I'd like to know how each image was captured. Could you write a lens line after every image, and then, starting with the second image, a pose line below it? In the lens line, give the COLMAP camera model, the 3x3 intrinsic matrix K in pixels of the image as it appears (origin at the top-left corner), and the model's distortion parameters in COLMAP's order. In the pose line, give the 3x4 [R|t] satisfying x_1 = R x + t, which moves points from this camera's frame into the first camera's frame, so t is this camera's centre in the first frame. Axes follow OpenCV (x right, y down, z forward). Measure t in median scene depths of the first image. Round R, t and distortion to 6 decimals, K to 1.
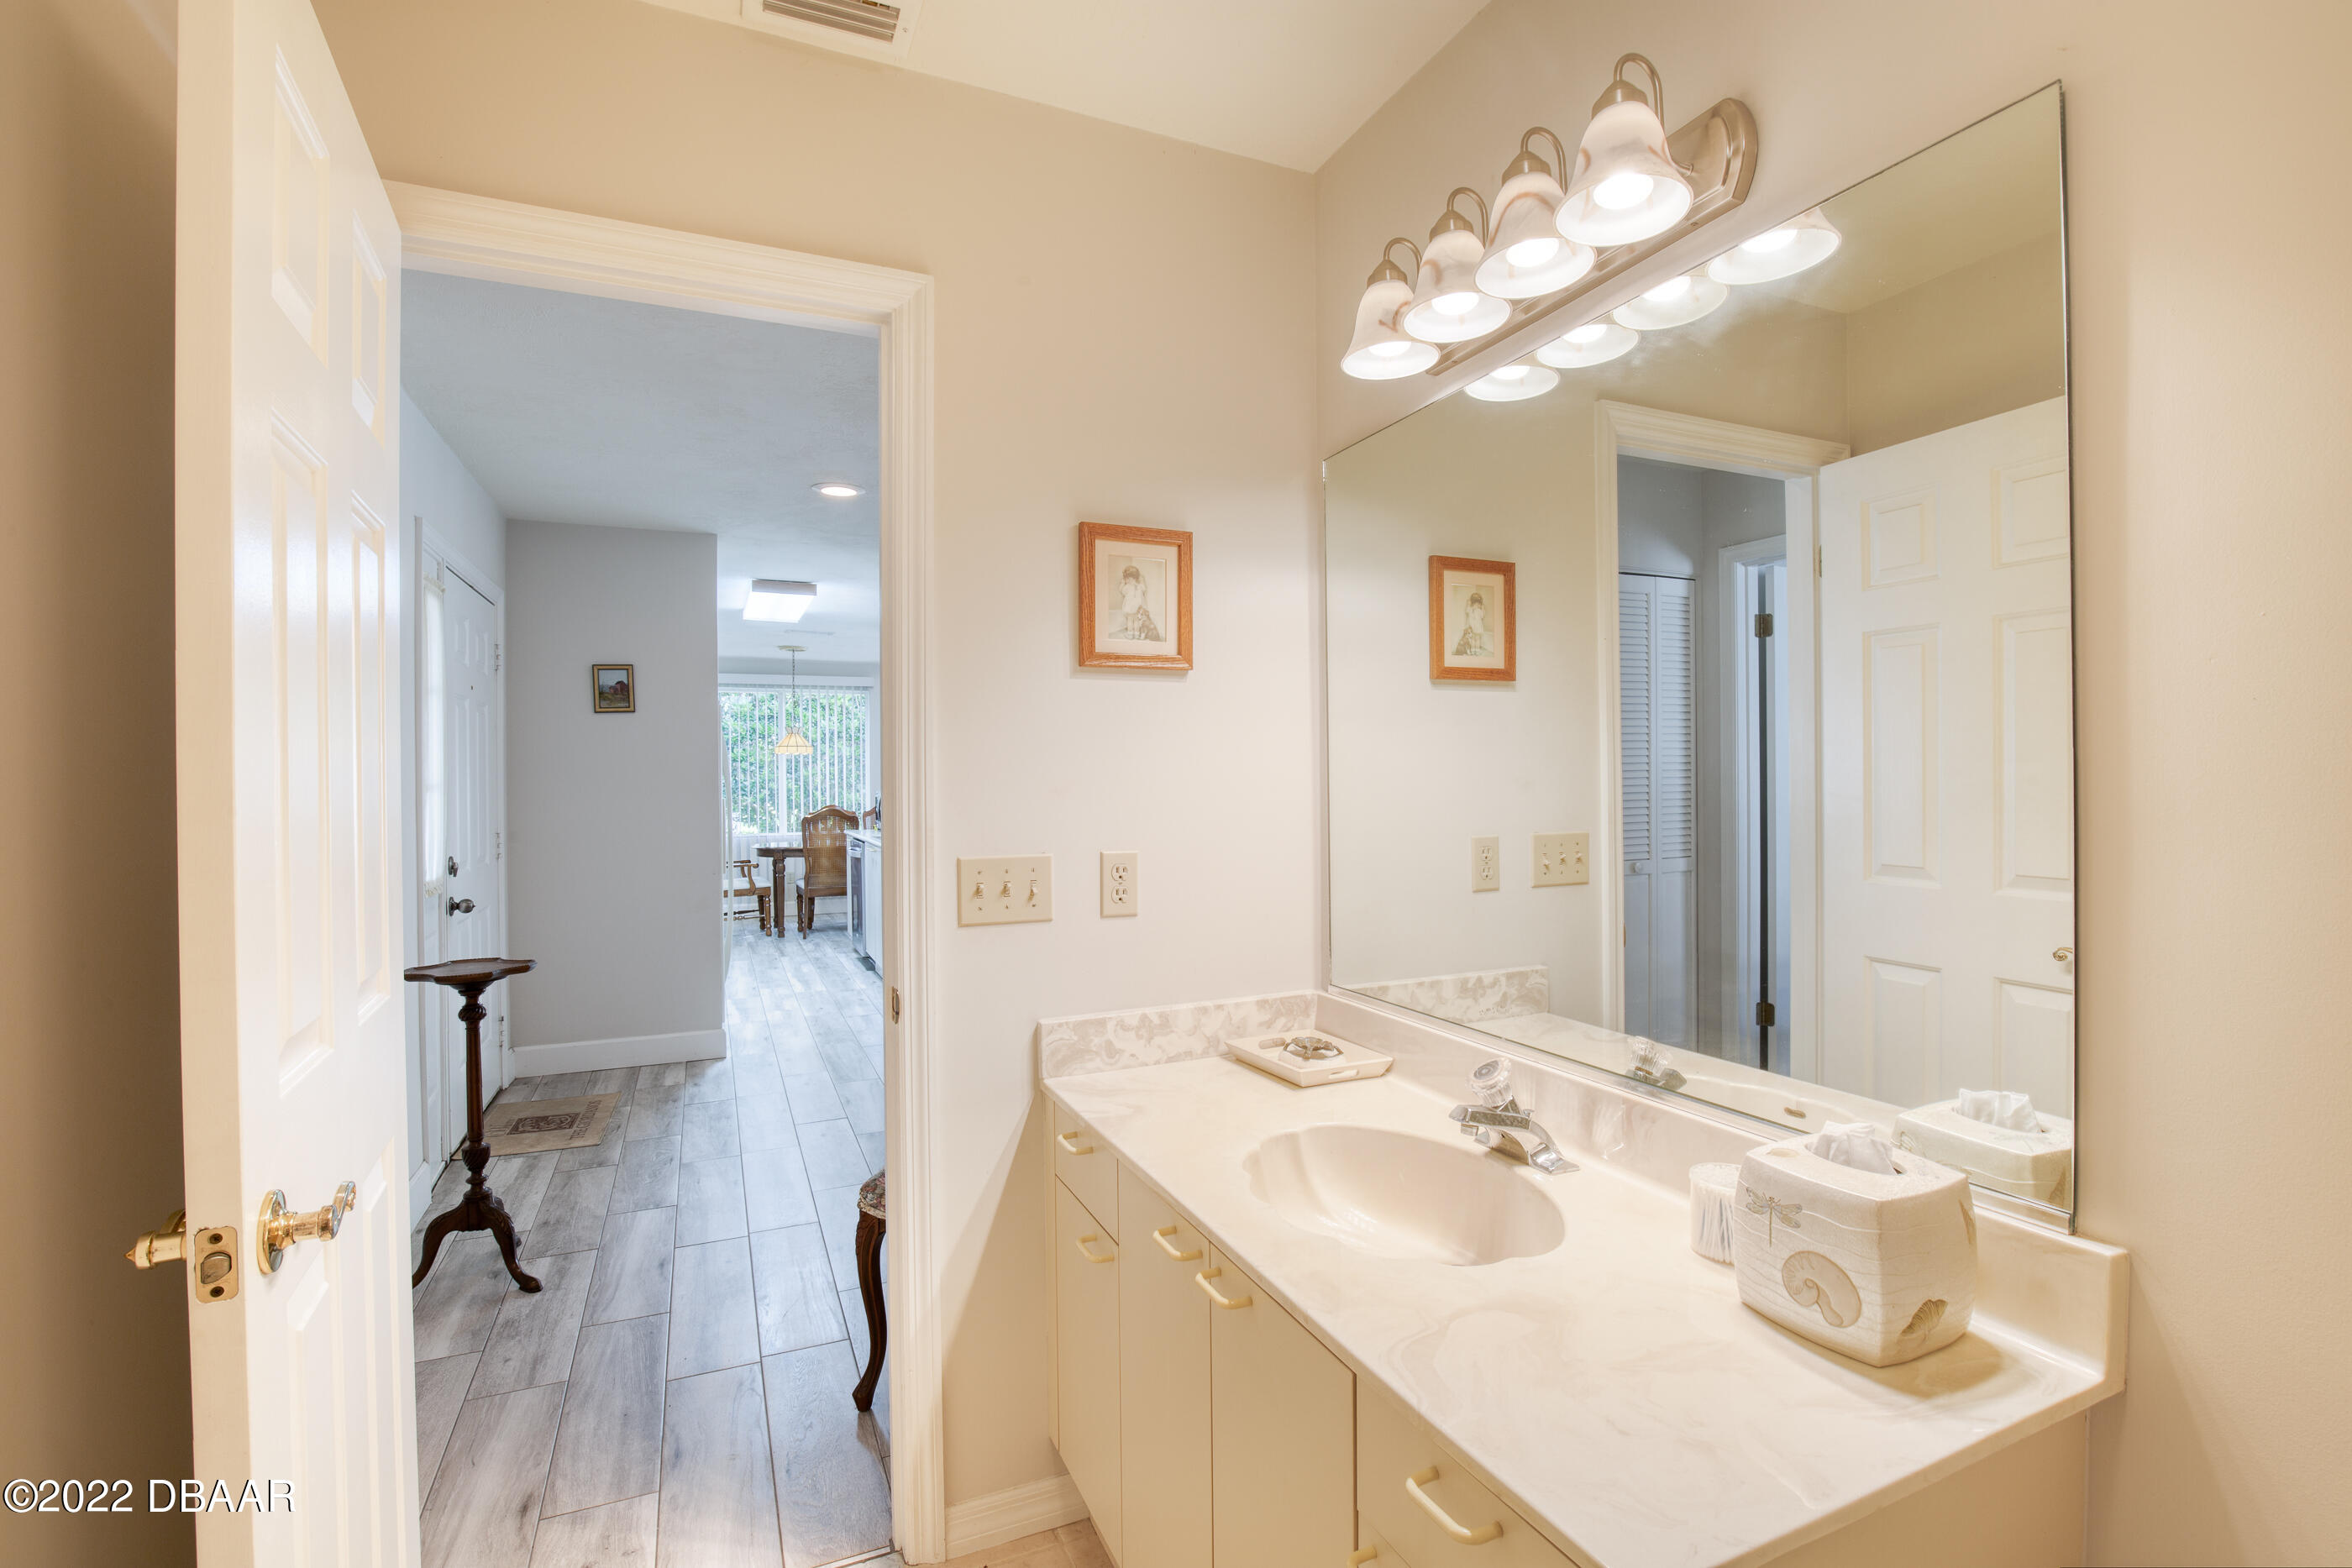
lens RADIAL K [[1066.9, 0, 1187.4], [0, 1066.9, 782.7], [0, 0, 1]] dist [-0.026729, 0.000710]
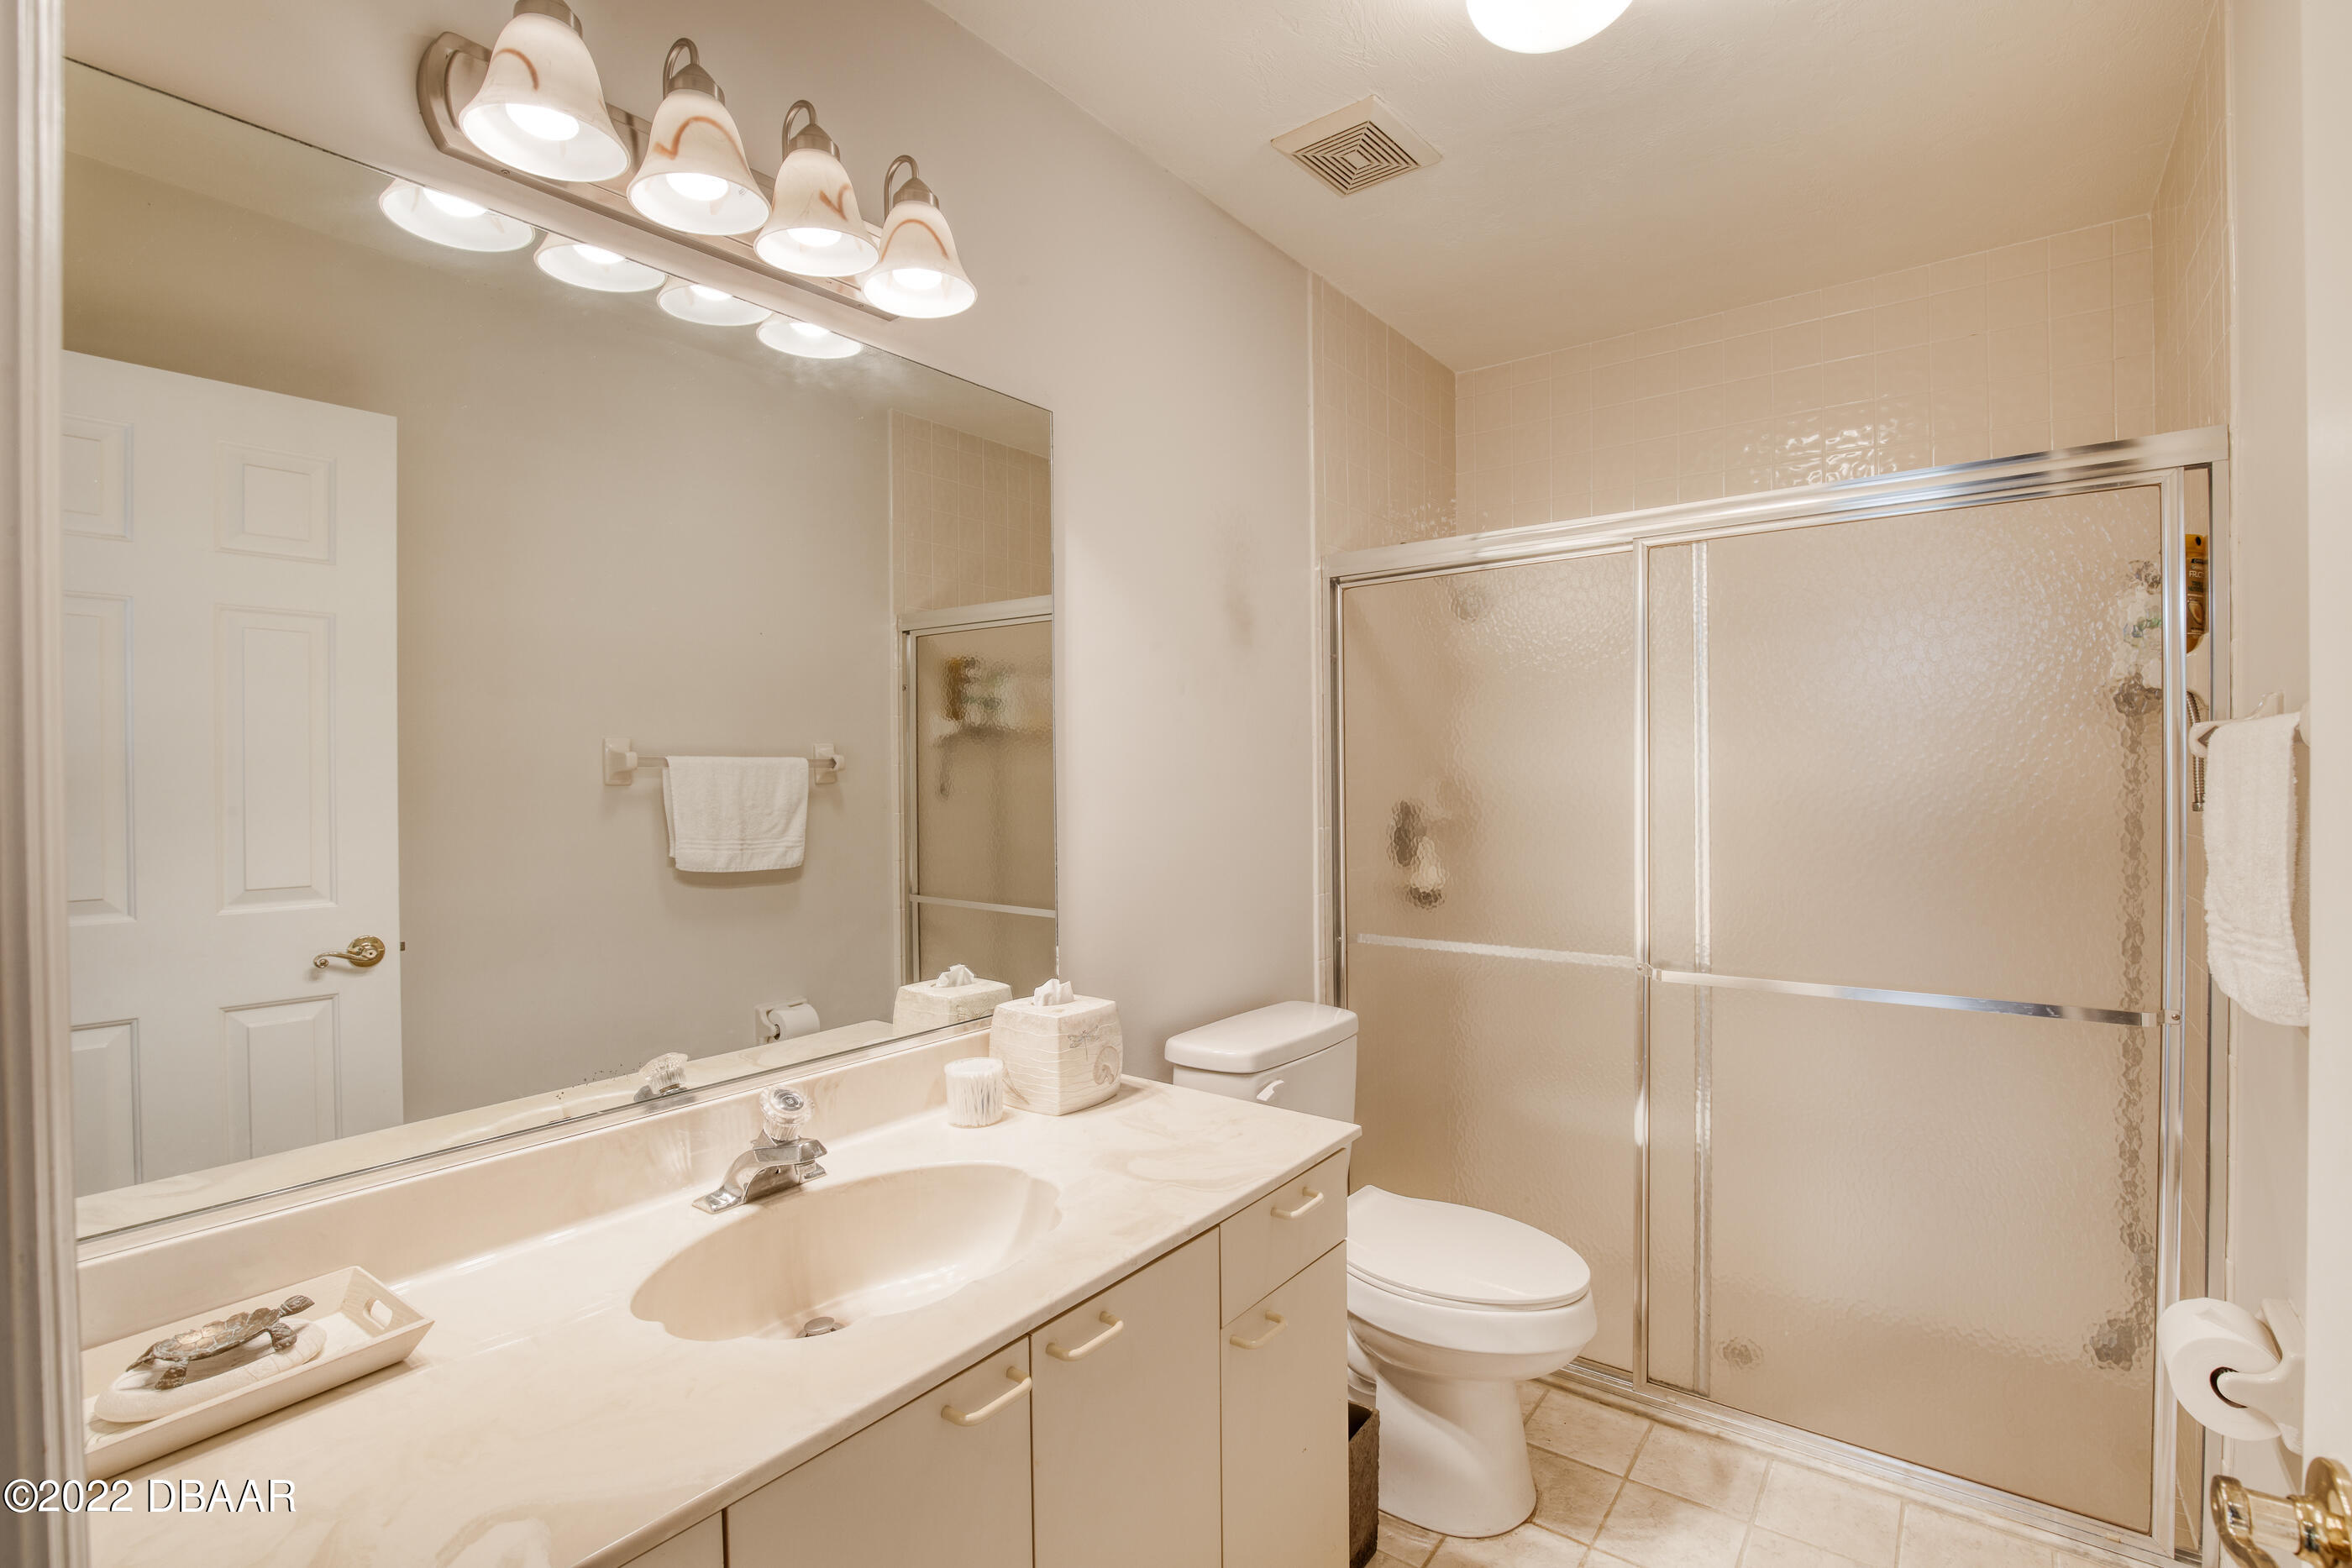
lens RADIAL K [[1066.9, 0, 1187.4], [0, 1066.9, 782.7], [0, 0, 1]] dist [-0.026729, 0.000710]
pose [[-0.476375, 0.010983, 0.879174, -0.658877], [0.018394, 0.999828, -0.002523, 0.013231], [-0.879050, 0.014970, -0.476494, 1.118198]]
